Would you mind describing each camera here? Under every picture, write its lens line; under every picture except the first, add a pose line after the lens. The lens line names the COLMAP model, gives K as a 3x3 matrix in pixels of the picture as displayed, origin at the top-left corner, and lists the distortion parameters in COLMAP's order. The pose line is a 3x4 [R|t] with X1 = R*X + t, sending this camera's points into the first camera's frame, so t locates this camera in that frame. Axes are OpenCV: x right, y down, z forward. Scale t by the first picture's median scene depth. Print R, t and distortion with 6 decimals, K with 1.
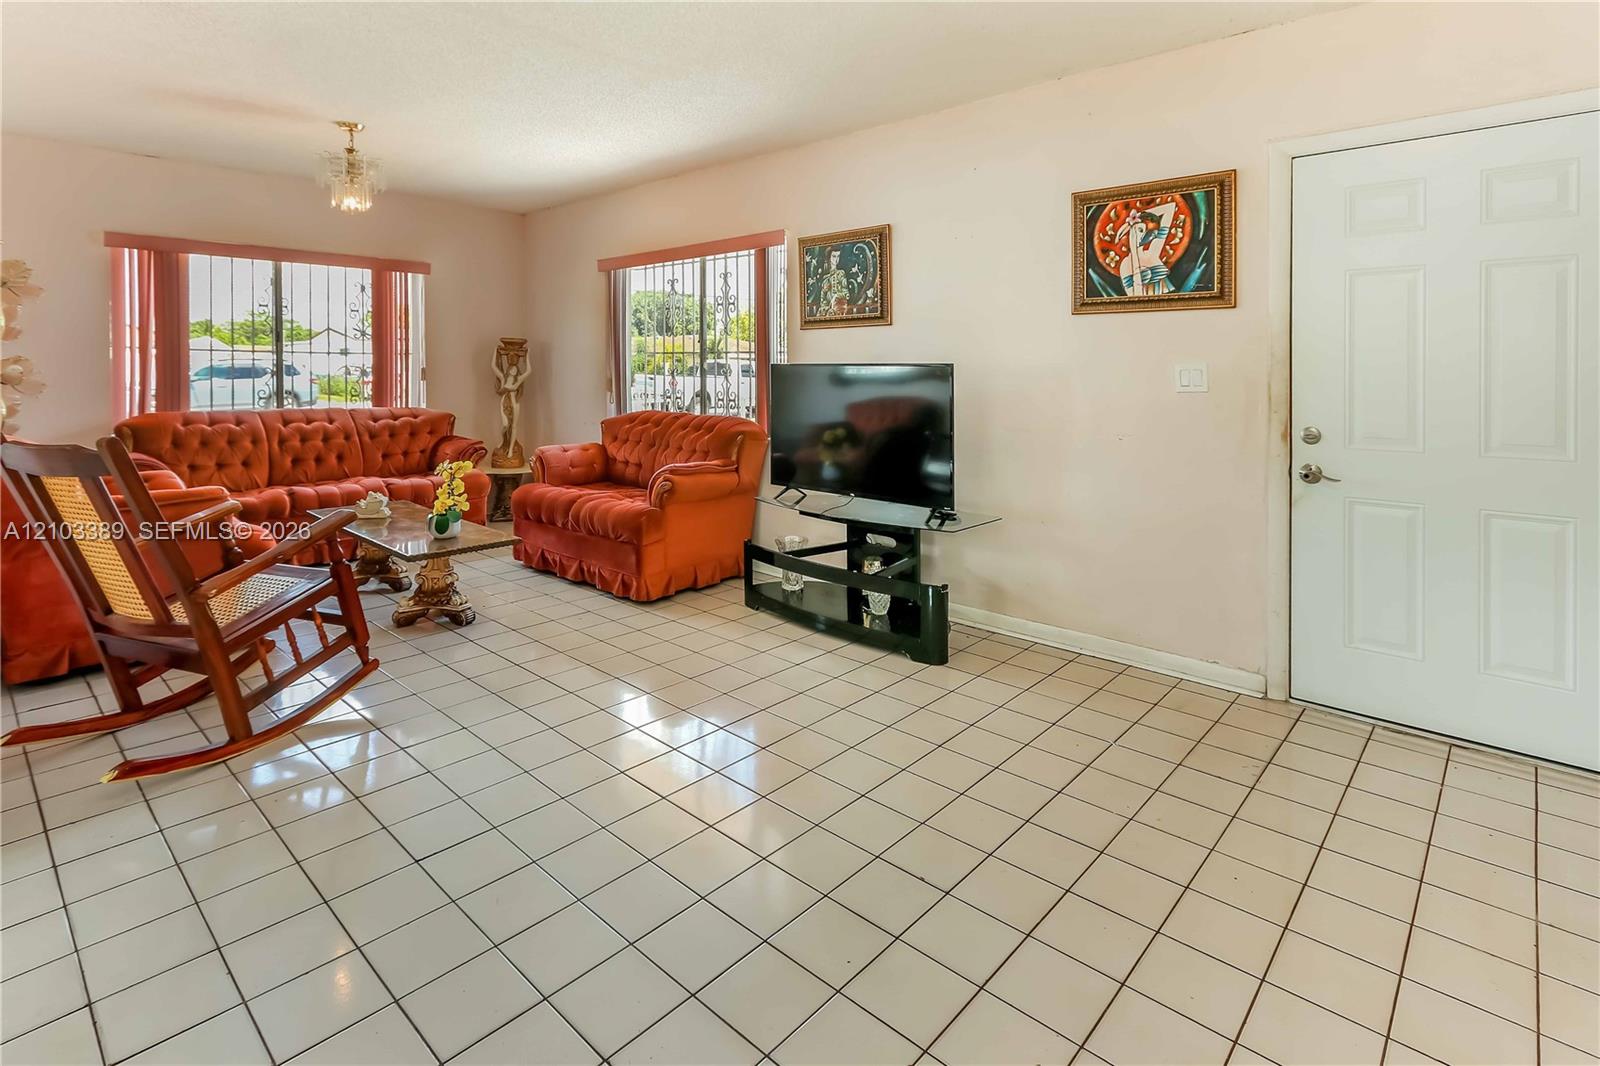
lens RADIAL K [[843.7, 0, 677.7], [0, 843.7, 365.2], [0, 0, 1]] dist [0.002221, 0.000338]
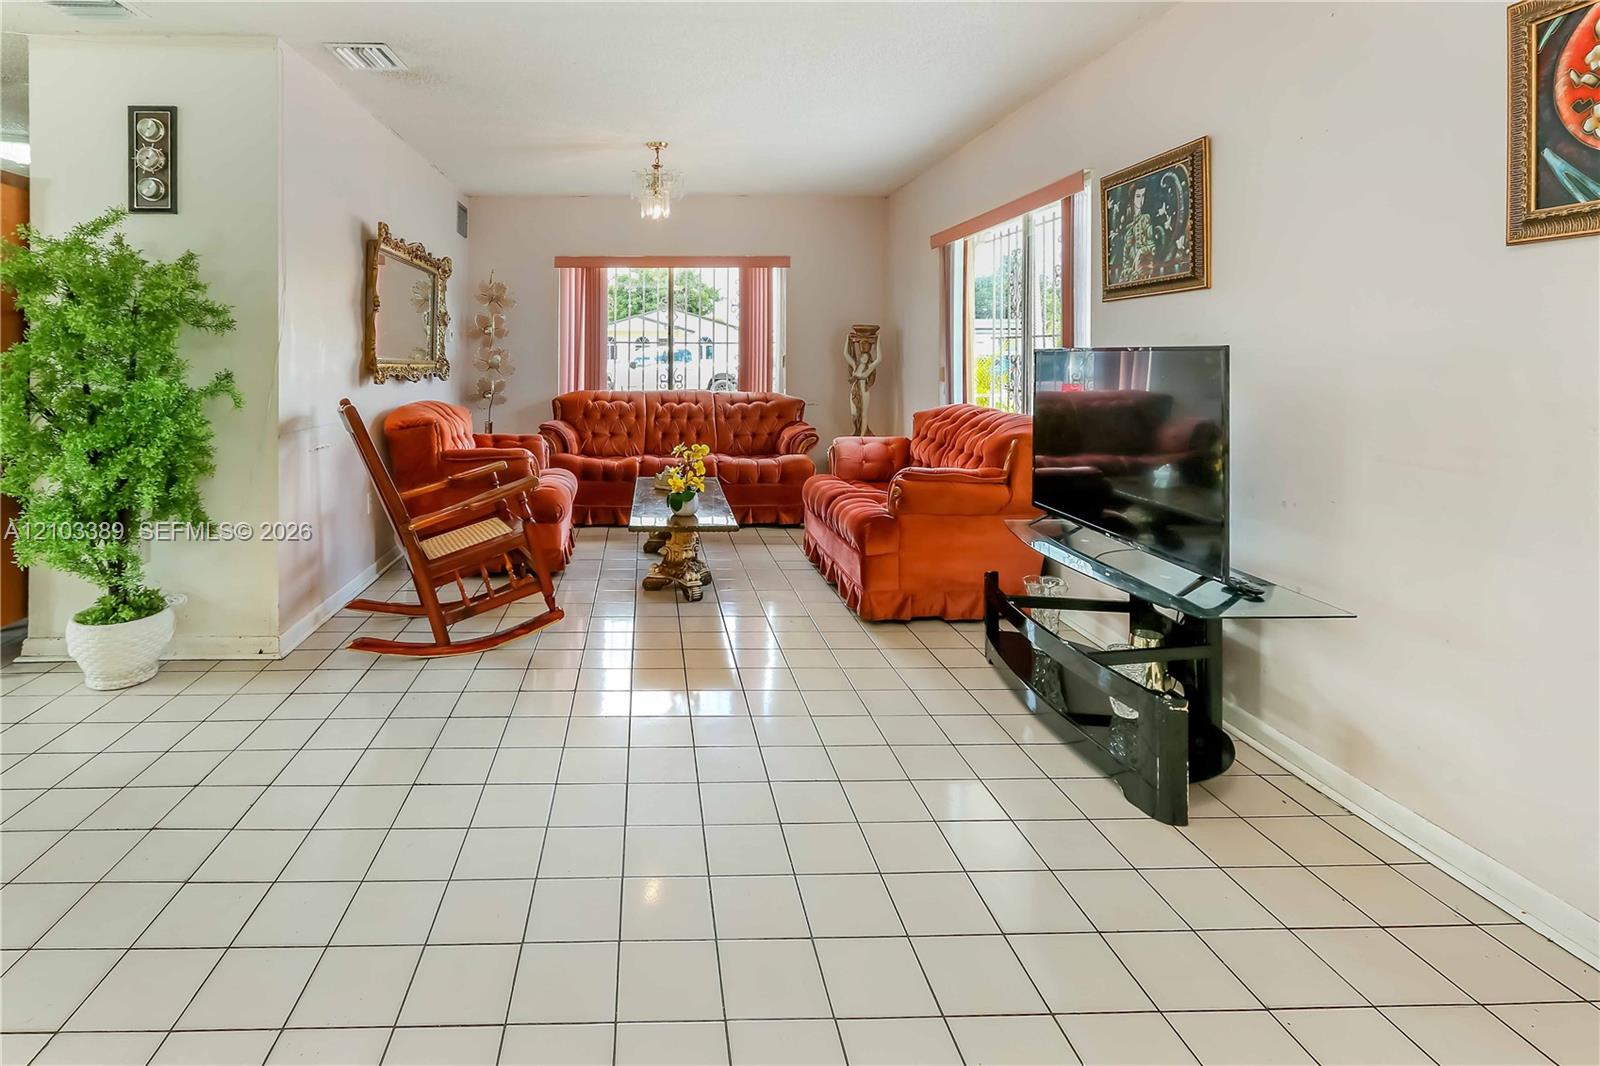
lens RADIAL K [[763.1, 0, 568.7], [0, 763.1, 354.4], [0, 0, 1]] dist [0.002282, 0.001072]
pose [[0.708665, -0.005285, -0.705525, 0.287612], [0.005838, 0.999982, -0.001627, 0.001941], [0.705521, -0.002966, 0.708683, 0.201301]]
